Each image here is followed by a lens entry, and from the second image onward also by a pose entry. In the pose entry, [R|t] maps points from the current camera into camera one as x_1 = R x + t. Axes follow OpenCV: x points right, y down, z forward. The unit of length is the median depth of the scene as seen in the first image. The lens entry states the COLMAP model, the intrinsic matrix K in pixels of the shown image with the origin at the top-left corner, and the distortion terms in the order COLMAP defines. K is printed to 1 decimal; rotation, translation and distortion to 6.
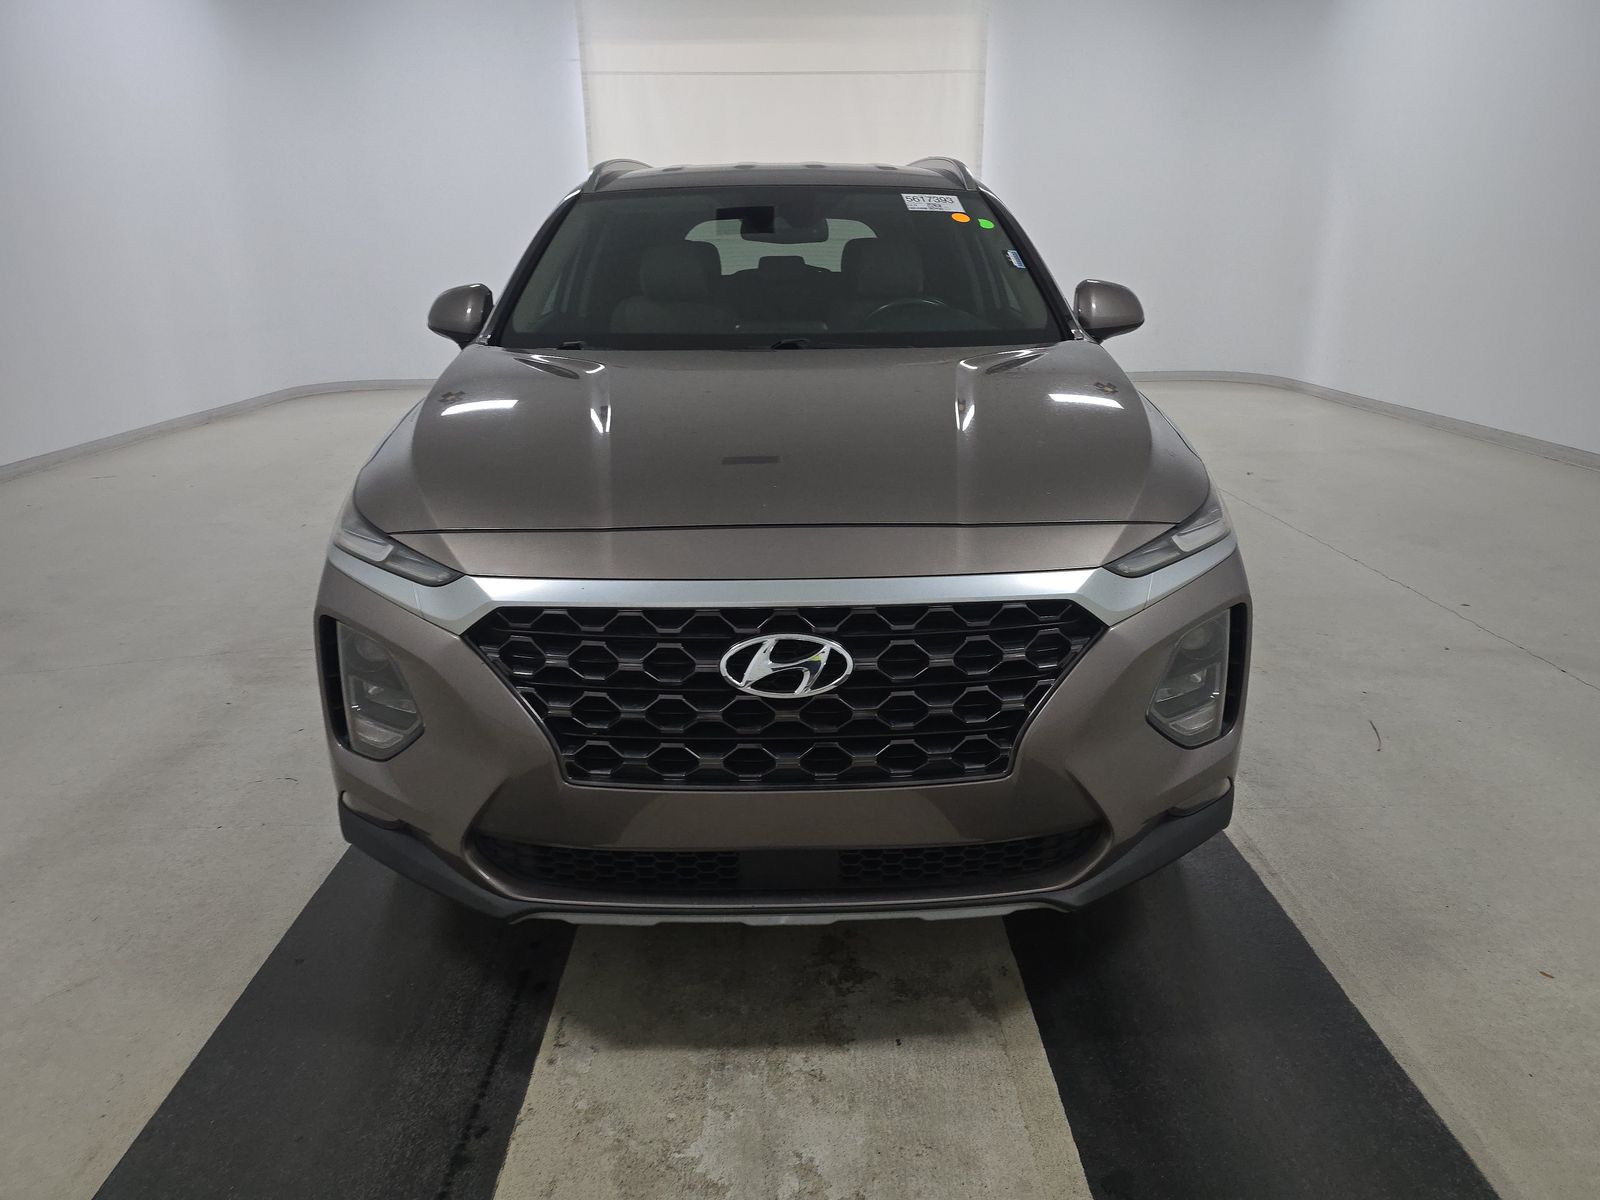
lens RADIAL K [[1075.3, 0, 800.0], [0, 1075.3, 600.0], [0, 0, 1]] dist [0.051224, -0.044636]
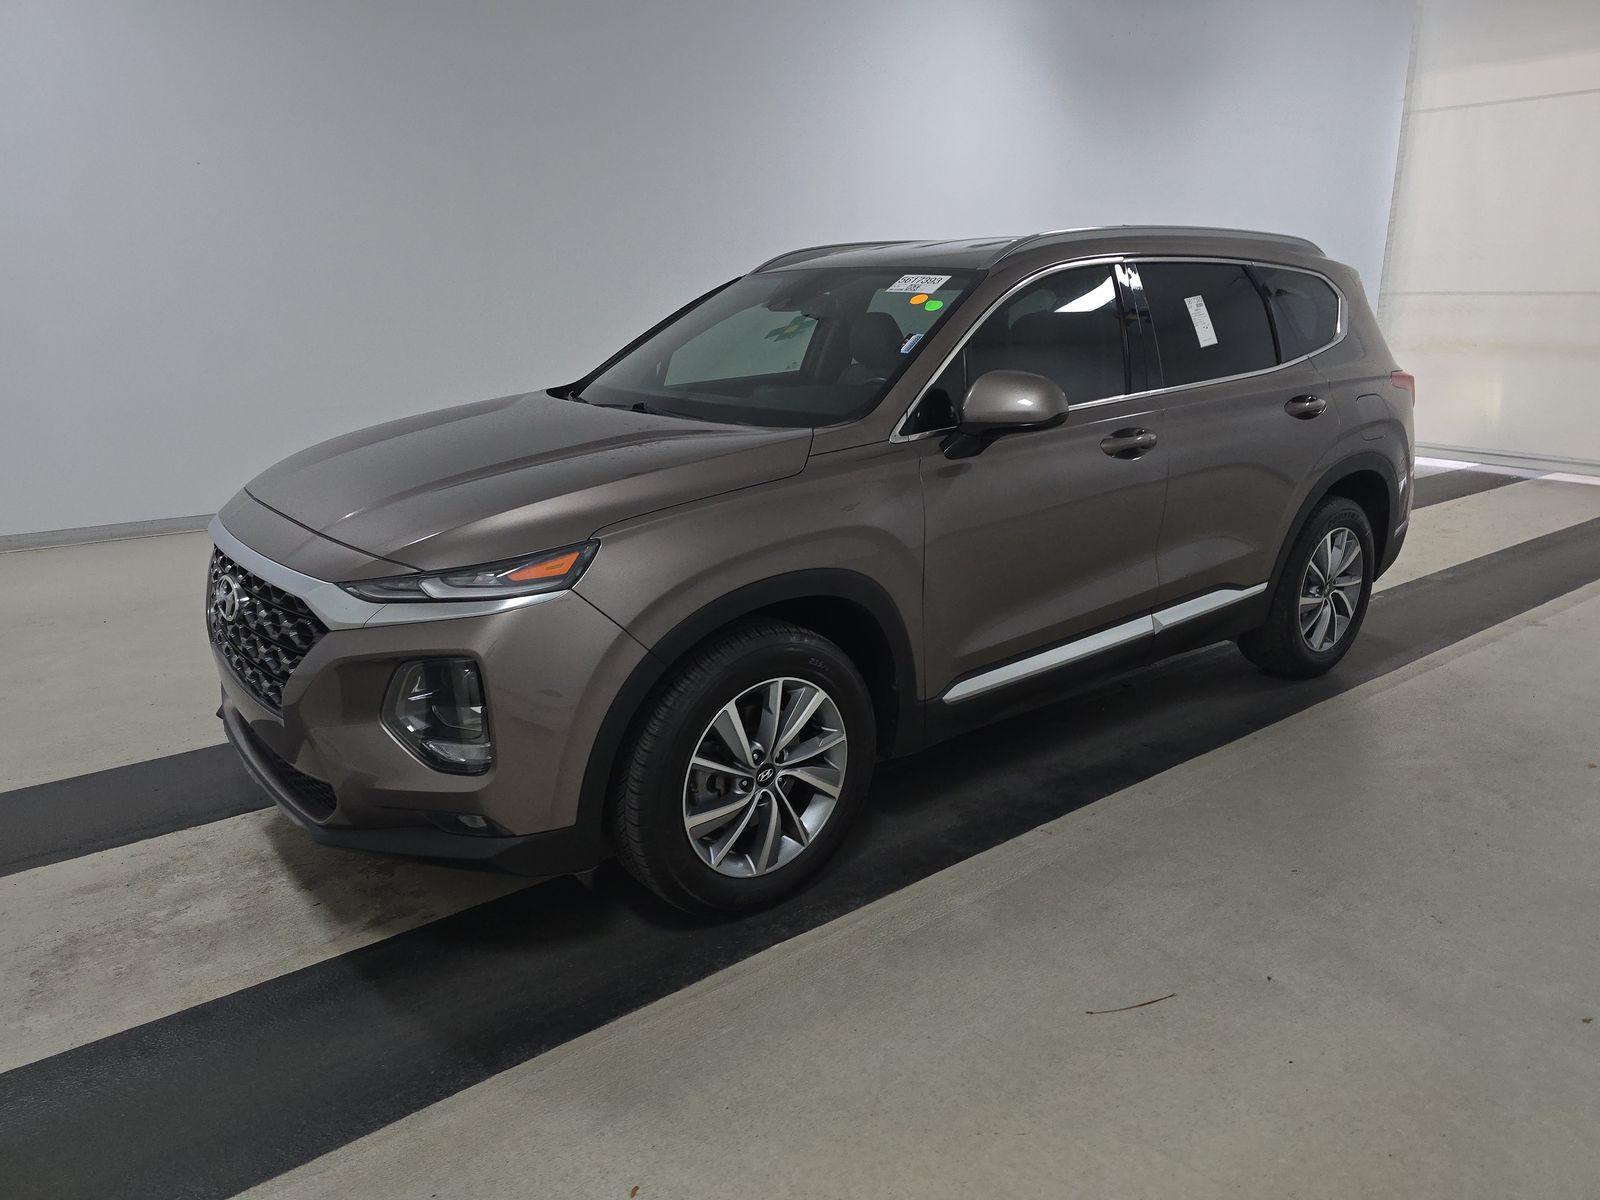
lens RADIAL K [[1075.3, 0, 800.0], [0, 1075.3, 600.0], [0, 0, 1]] dist [0.051224, -0.044636]
pose [[0.611776, 0.221068, -0.759512, 1.443986], [-0.250153, 0.964948, 0.079369, -0.227743], [0.750436, 0.141438, 0.645633, 0.526146]]
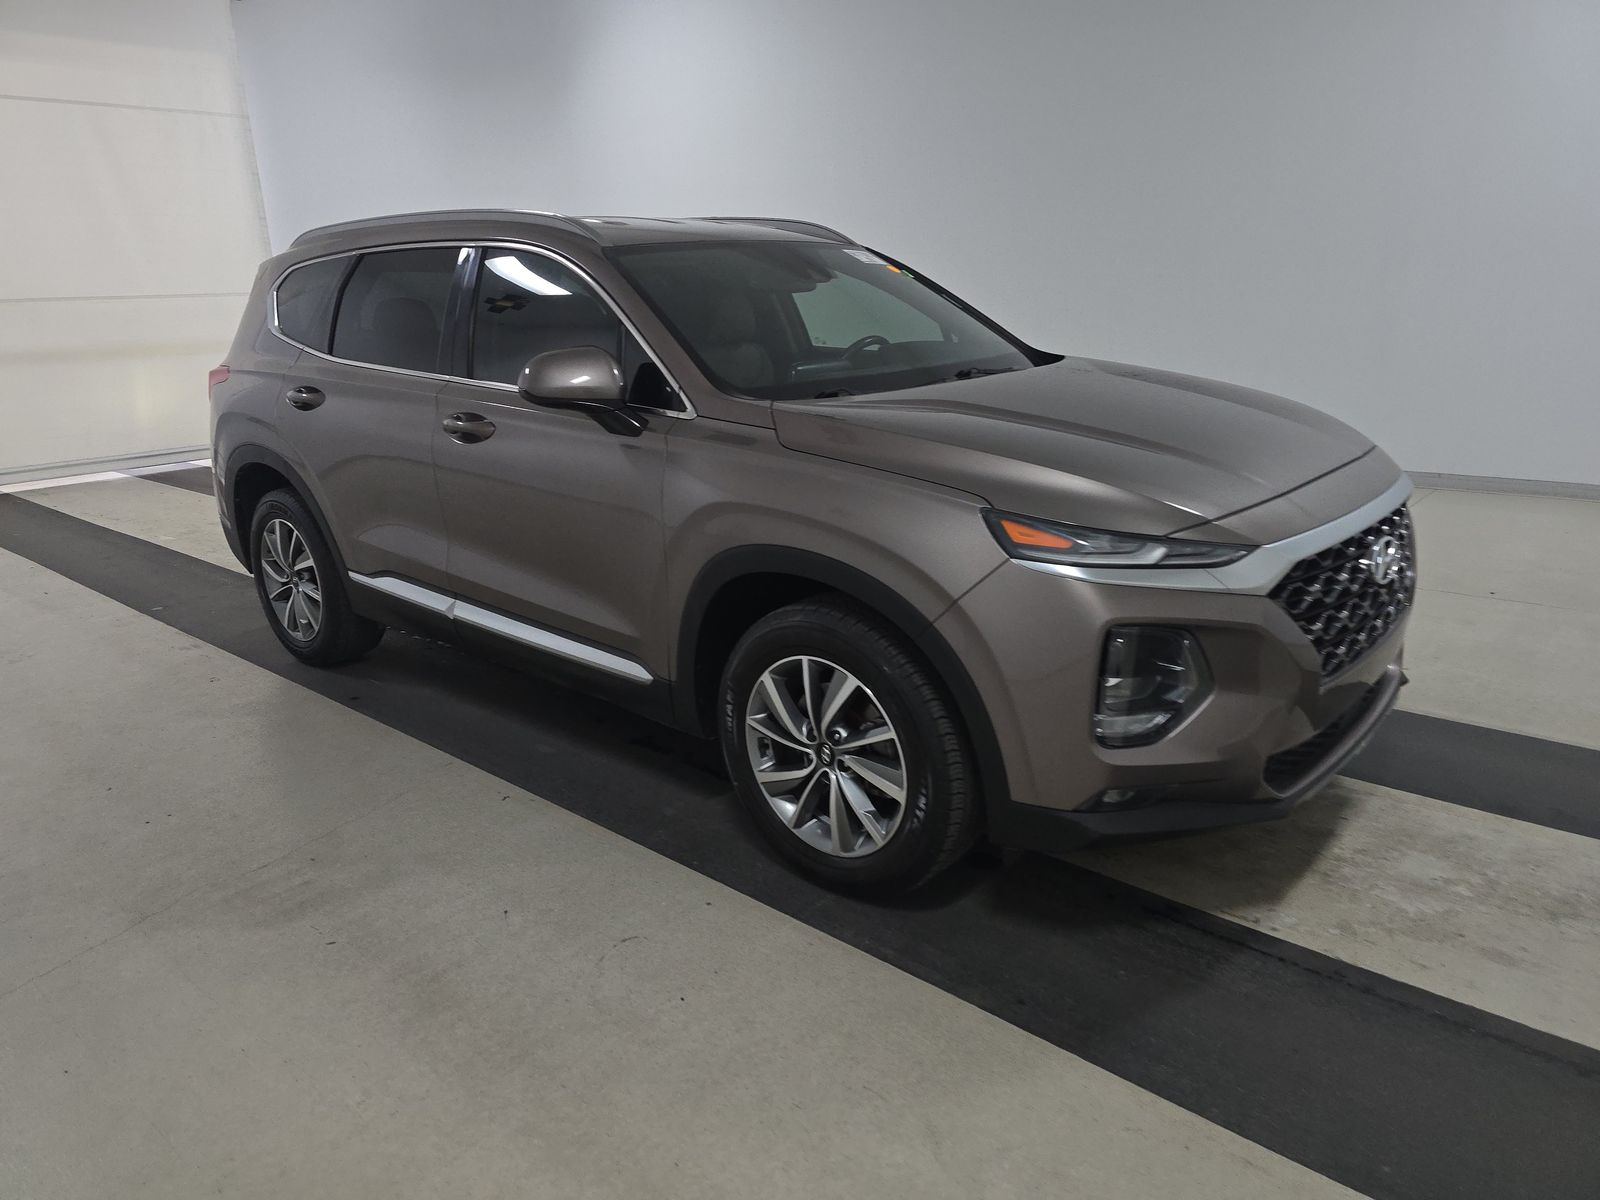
lens RADIAL K [[1075.3, 0, 800.0], [0, 1075.3, 600.0], [0, 0, 1]] dist [0.051224, -0.044636]
pose [[0.671032, -0.224078, 0.706757, -1.393934], [0.257067, 0.964422, 0.061698, -0.157966], [-0.695437, 0.140282, 0.704761, 0.443289]]
